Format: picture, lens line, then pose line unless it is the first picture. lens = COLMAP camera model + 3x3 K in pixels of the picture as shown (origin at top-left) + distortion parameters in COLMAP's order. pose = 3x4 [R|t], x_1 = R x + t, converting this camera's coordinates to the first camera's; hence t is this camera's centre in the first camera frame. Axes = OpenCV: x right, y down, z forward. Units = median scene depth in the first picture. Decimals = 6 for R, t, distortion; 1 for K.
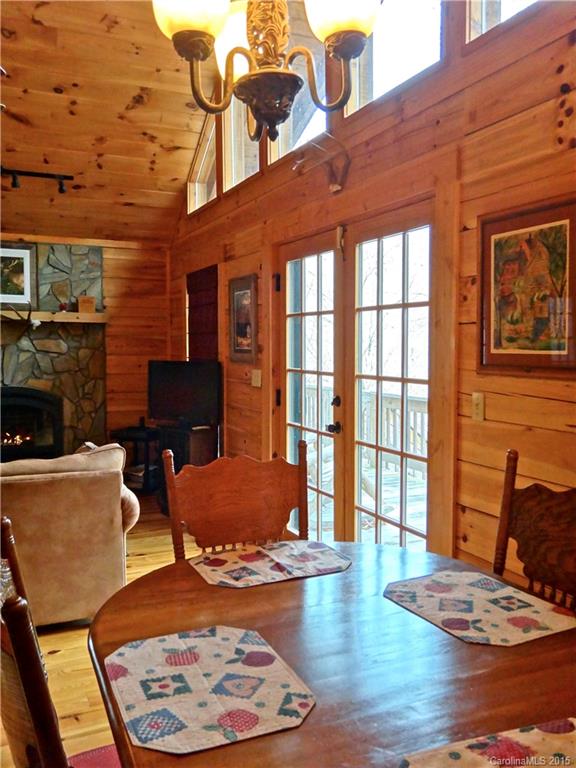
lens RADIAL K [[673.0, 0, 287.1], [0, 673.0, 384.0], [0, 0, 1]] dist [-0.000530, 0.001854]
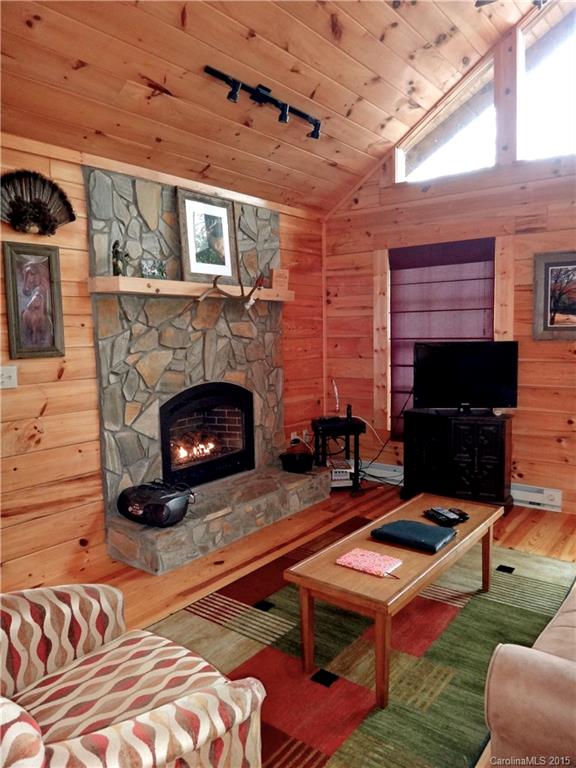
lens RADIAL K [[549.2, 0, 286.4], [0, 549.2, 383.0], [0, 0, 1]] dist [-0.020863, -0.005329]
pose [[0.887282, -0.064102, 0.456752, -0.605475], [0.046365, 0.997675, 0.049947, -0.022730], [-0.458892, -0.023140, 0.888191, 0.378200]]
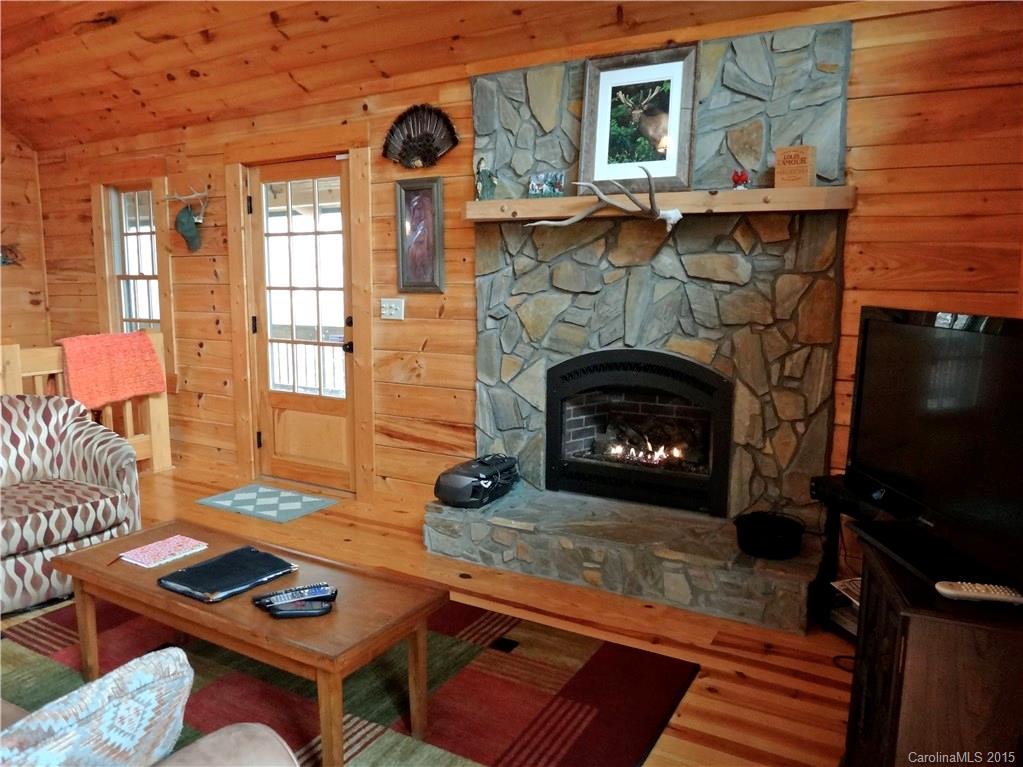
lens RADIAL K [[732.5, 0, 516.0], [0, 732.5, 378.5], [0, 0, 1]] dist [-0.030982, -0.002270]
pose [[0.587327, 0.108285, -0.802073, -0.022176], [-0.050231, 0.993976, 0.097411, -0.022687], [0.807789, -0.016924, 0.589228, 0.585342]]
